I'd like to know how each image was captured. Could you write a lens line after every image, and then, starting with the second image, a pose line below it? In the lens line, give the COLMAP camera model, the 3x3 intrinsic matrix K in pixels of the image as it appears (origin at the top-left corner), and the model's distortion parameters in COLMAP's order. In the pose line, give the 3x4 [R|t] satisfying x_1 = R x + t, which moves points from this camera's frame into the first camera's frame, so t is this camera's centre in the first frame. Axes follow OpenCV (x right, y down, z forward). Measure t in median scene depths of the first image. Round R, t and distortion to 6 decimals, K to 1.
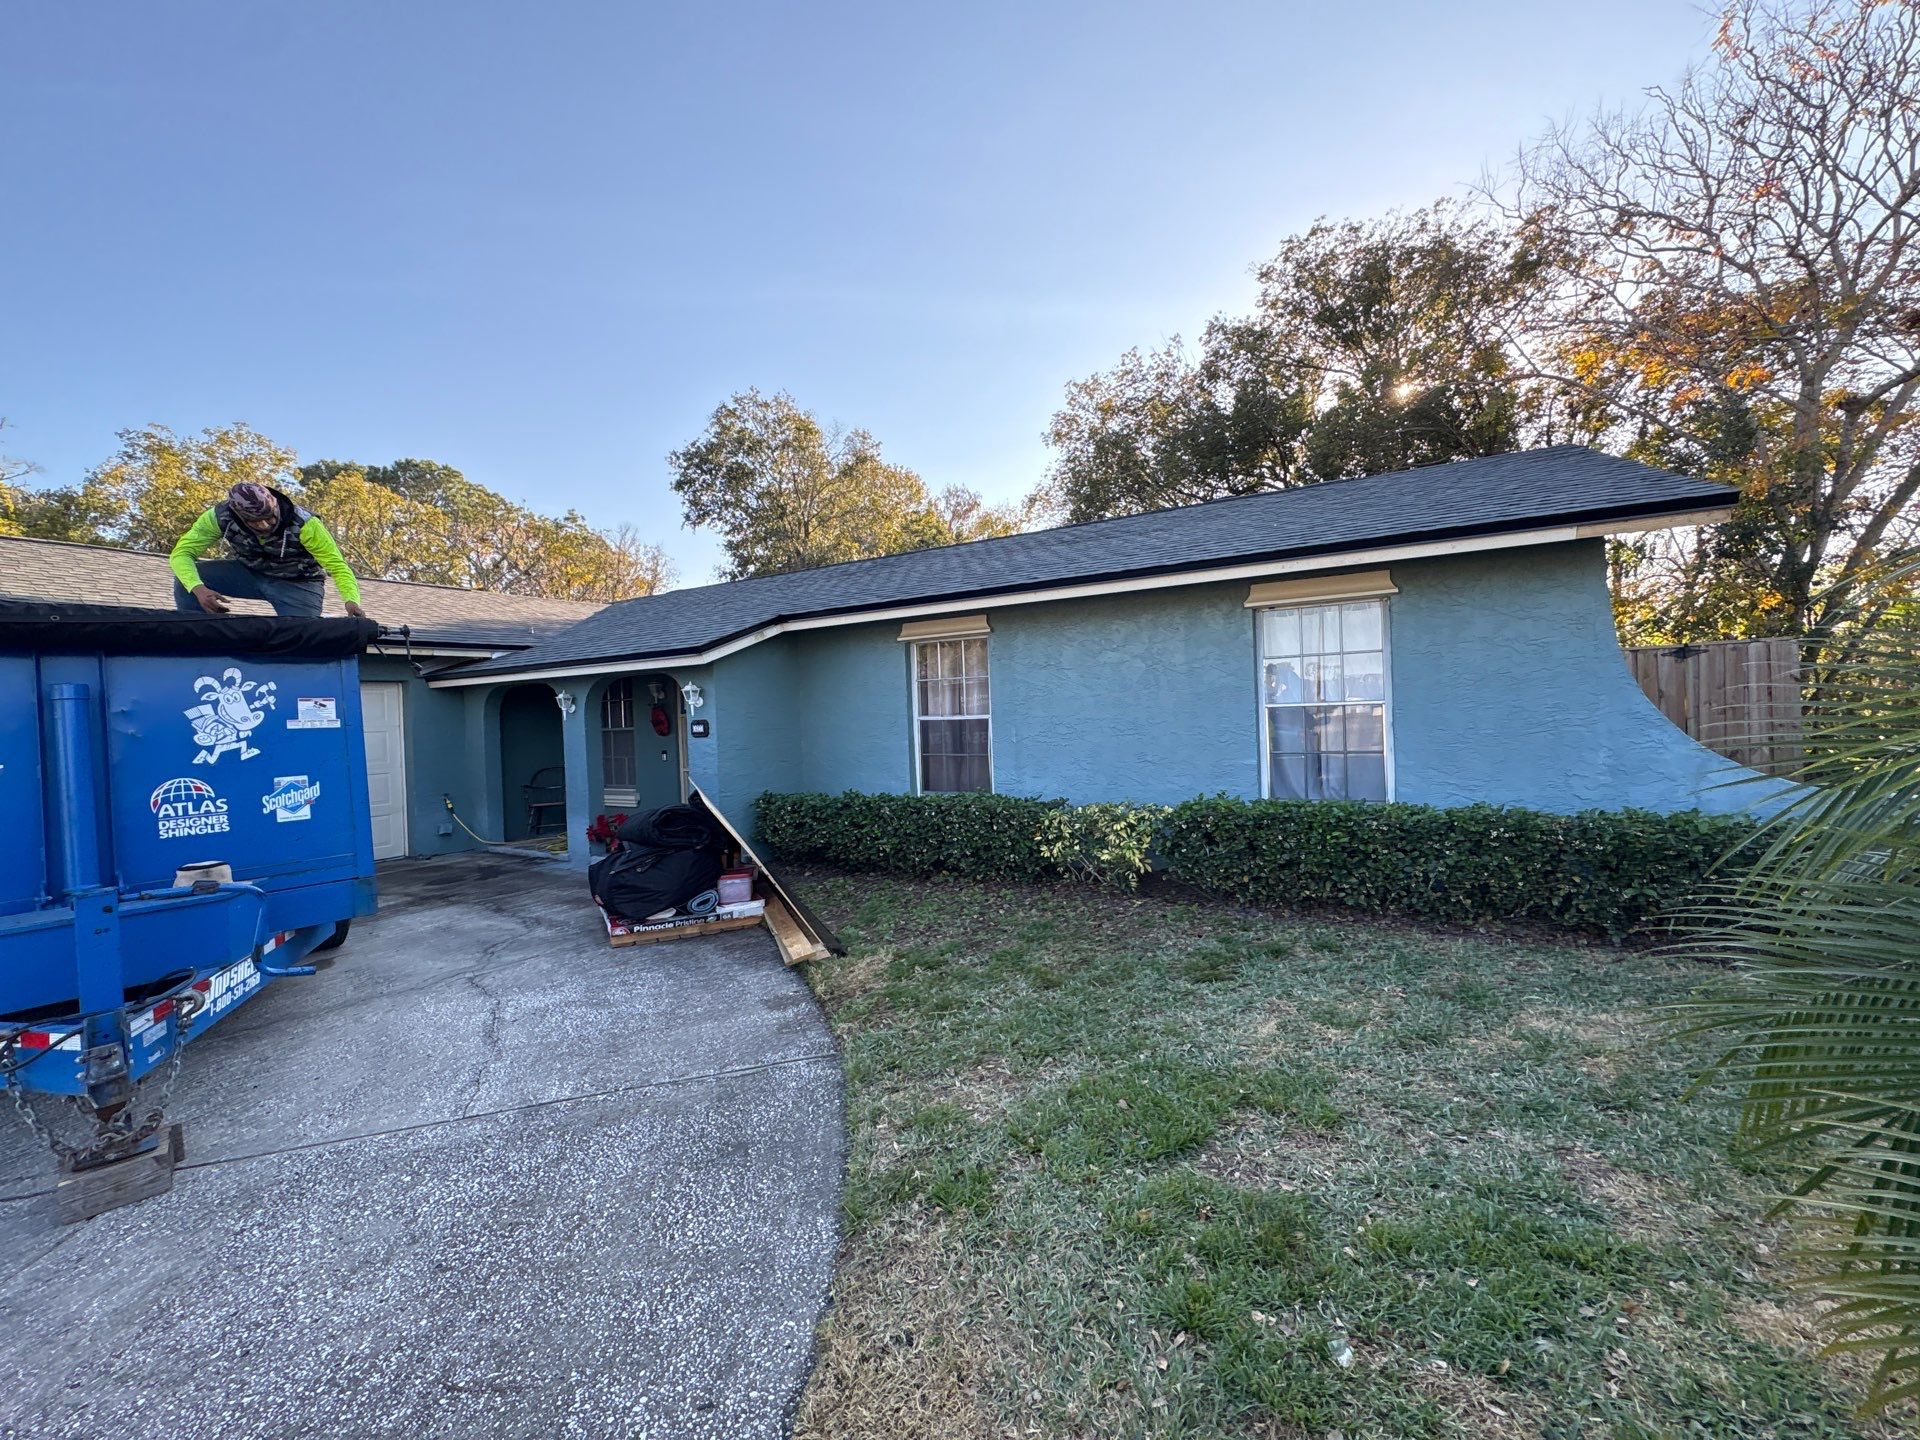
lens RADIAL K [[800.6, 0, 960.0], [0, 800.6, 720.0], [0, 0, 1]] dist [0.022587, 0.000091]
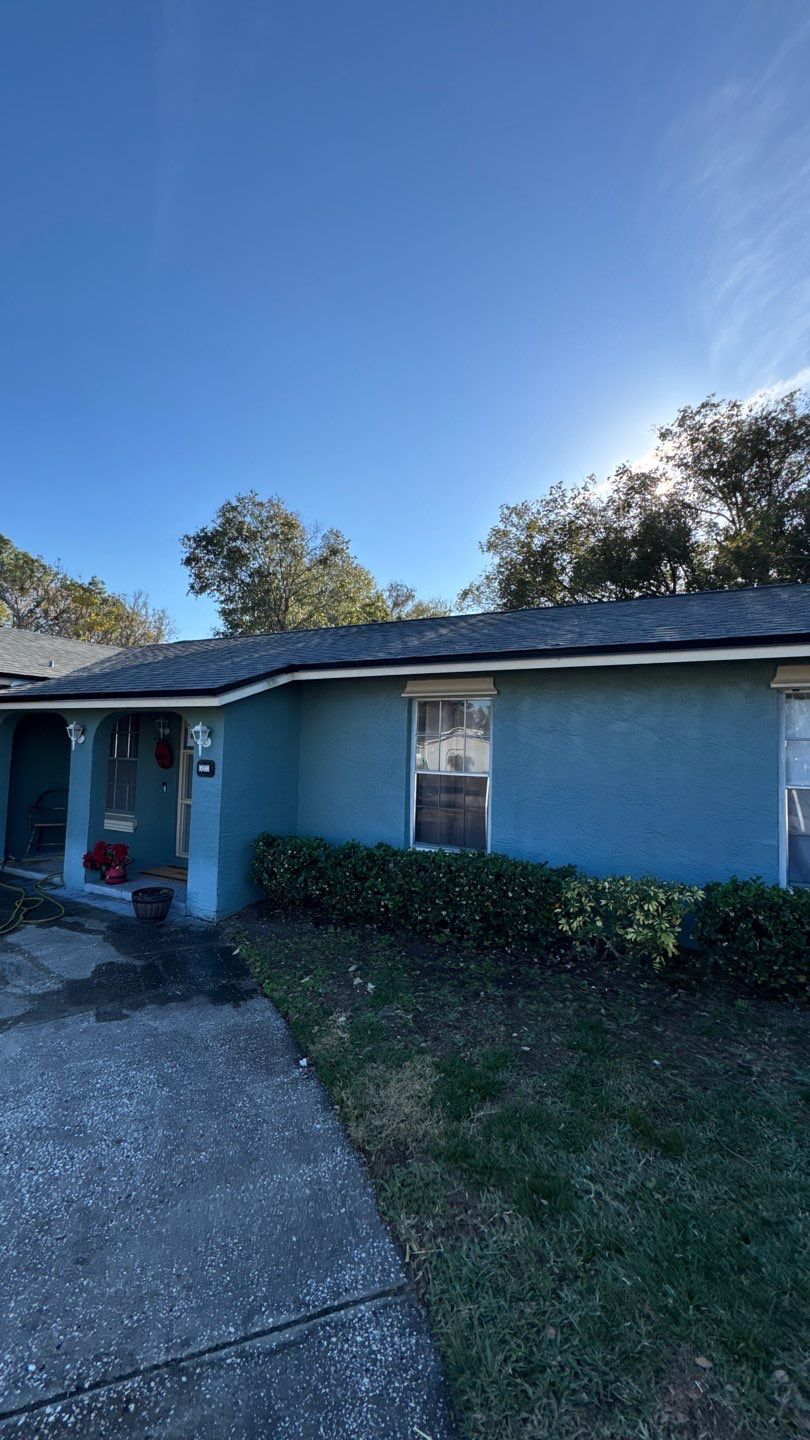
lens RADIAL K [[592.0, 0, 405.0], [0, 592.0, 720.0], [0, 0, 1]] dist [0.012765, 0.000067]
pose [[0.996775, 0.067659, 0.043155, -0.045314], [-0.064784, 0.995789, -0.064866, -0.007633], [-0.047362, 0.061861, 0.996960, 0.096989]]
